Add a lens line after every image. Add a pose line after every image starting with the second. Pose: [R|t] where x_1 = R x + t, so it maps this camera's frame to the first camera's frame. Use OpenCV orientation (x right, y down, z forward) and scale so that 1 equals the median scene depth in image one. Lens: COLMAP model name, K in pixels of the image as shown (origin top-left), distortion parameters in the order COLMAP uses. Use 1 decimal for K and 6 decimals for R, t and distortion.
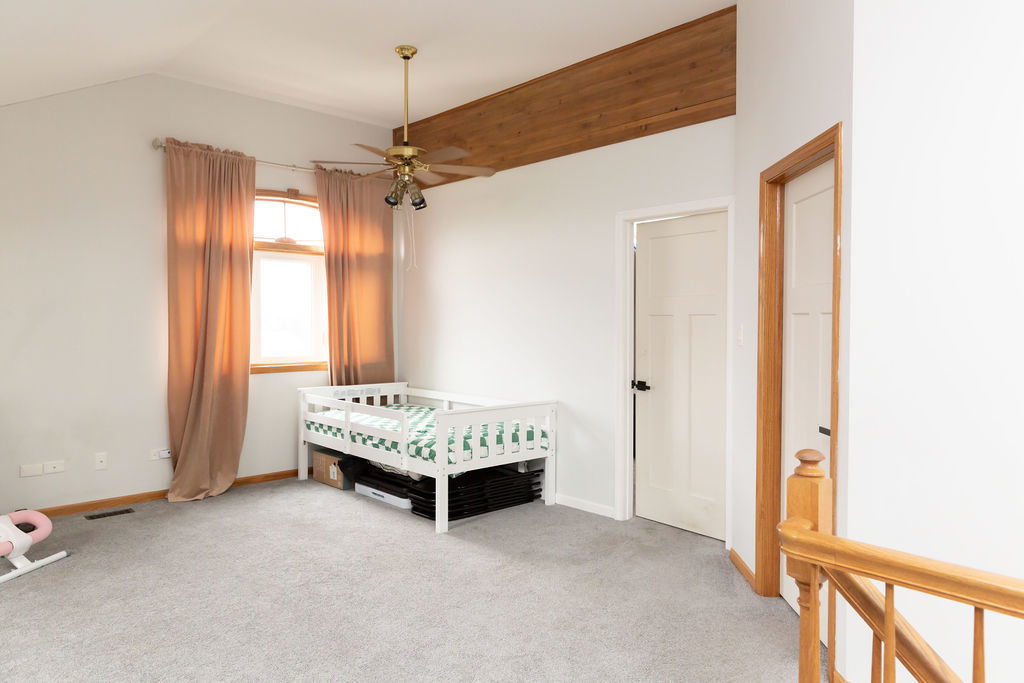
lens RADIAL K [[679.6, 0, 512.0], [0, 679.6, 341.5], [0, 0, 1]] dist [0.005750, 0.007192]
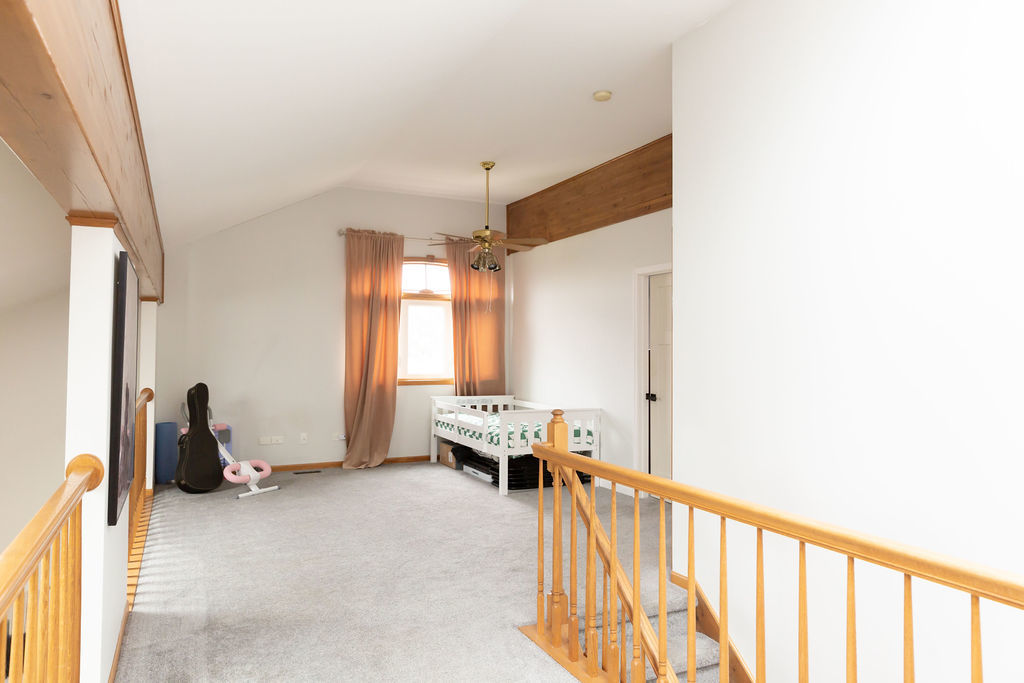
lens RADIAL K [[679.6, 0, 512.0], [0, 679.6, 341.5], [0, 0, 1]] dist [0.005750, 0.007192]
pose [[0.954947, -0.001098, -0.296774, 0.282420], [-0.011653, 0.999083, -0.041193, 0.012122], [0.296547, 0.042795, 0.954059, -0.314604]]
